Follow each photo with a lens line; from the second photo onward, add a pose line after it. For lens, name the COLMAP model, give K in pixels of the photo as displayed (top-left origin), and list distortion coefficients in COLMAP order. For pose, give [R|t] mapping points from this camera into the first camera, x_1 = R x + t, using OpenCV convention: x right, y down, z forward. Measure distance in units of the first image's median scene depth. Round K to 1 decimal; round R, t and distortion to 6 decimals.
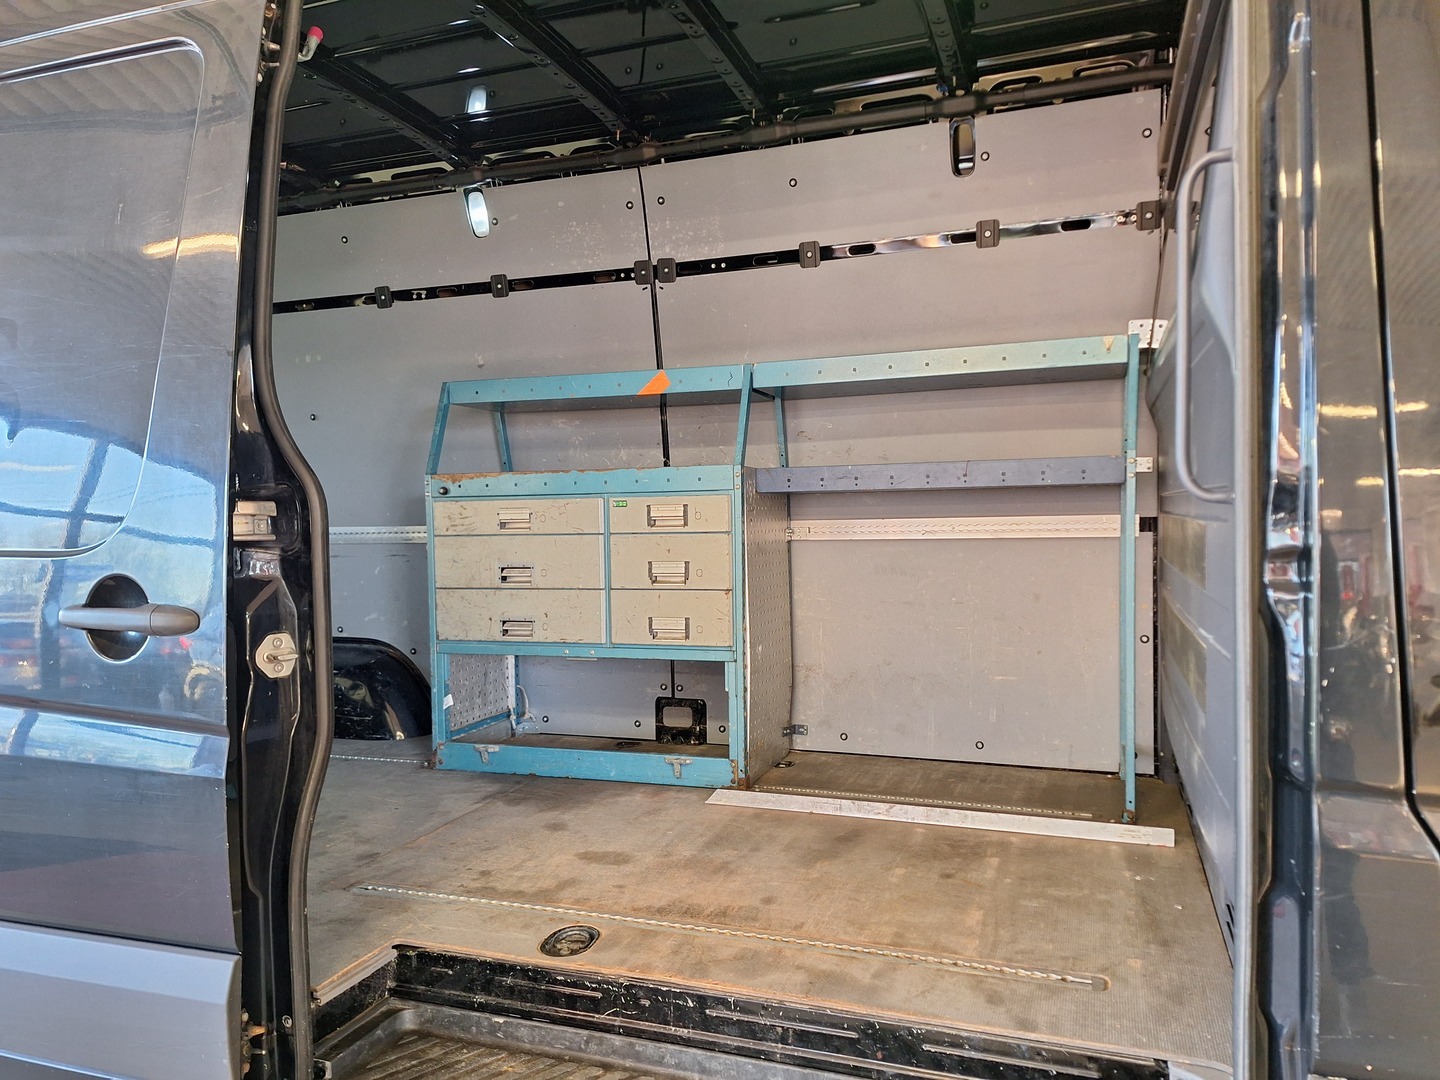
lens RADIAL K [[969.2, 0, 725.7], [0, 969.2, 559.7], [0, 0, 1]] dist [0.137035, -0.176584]
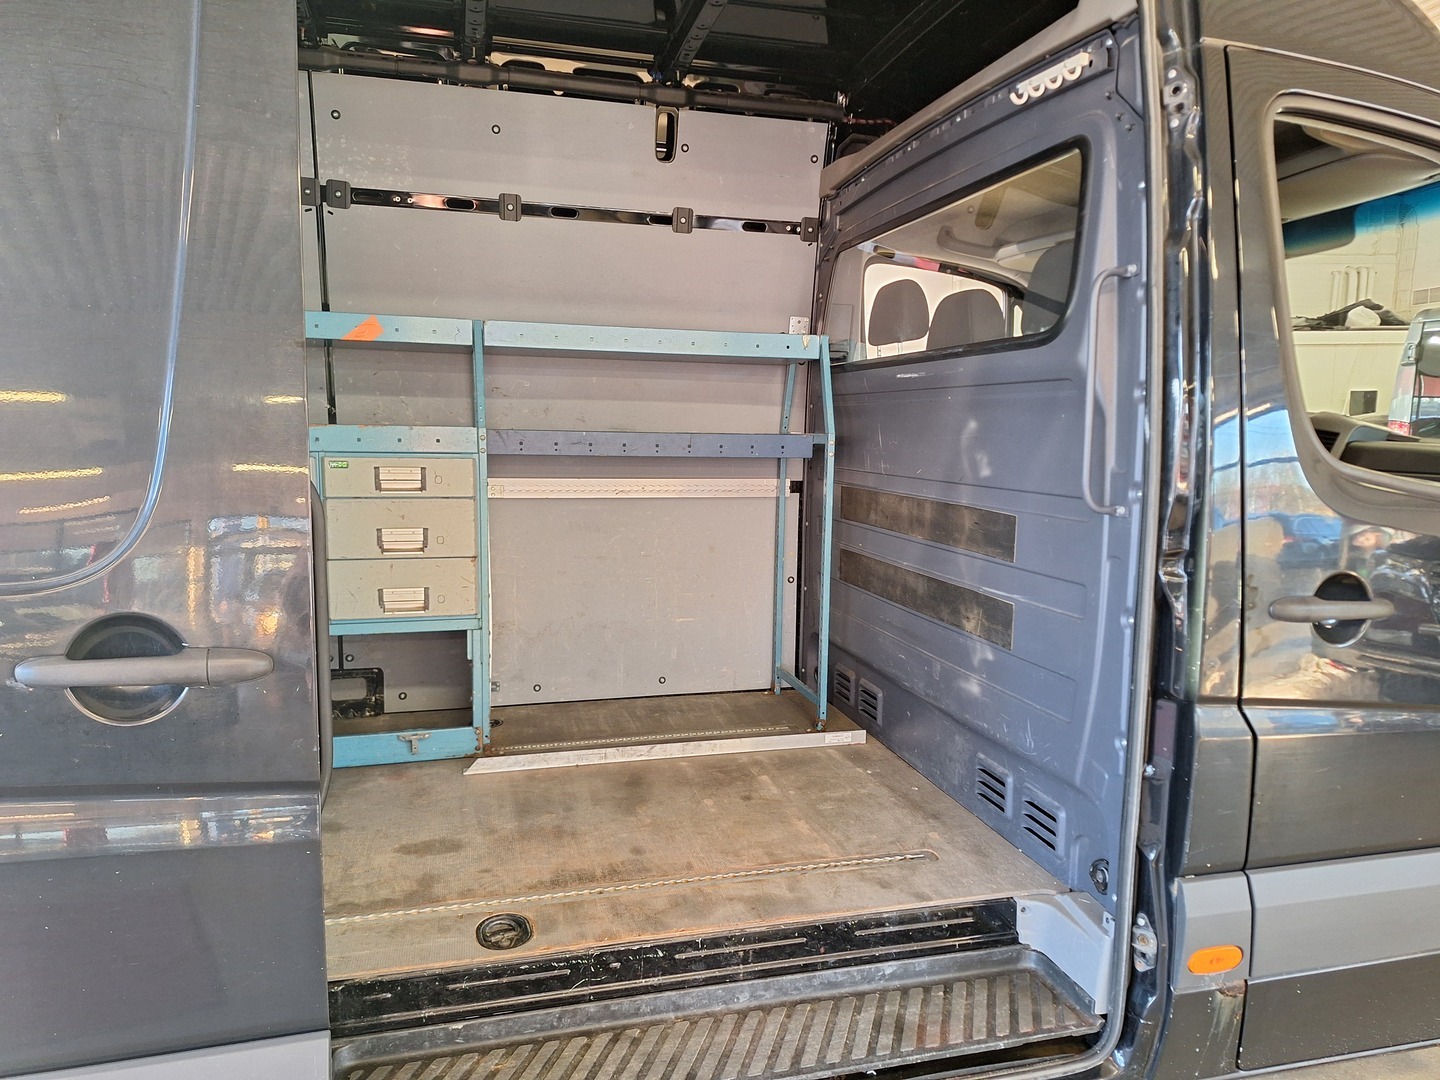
lens RADIAL K [[969.2, 0, 725.7], [0, 969.2, 559.7], [0, 0, 1]] dist [0.137035, -0.176584]
pose [[0.831765, -0.045645, 0.553248, -0.437331], [0.000023, 0.996617, 0.082191, -0.061822], [-0.555128, -0.068351, 0.828952, 0.060850]]
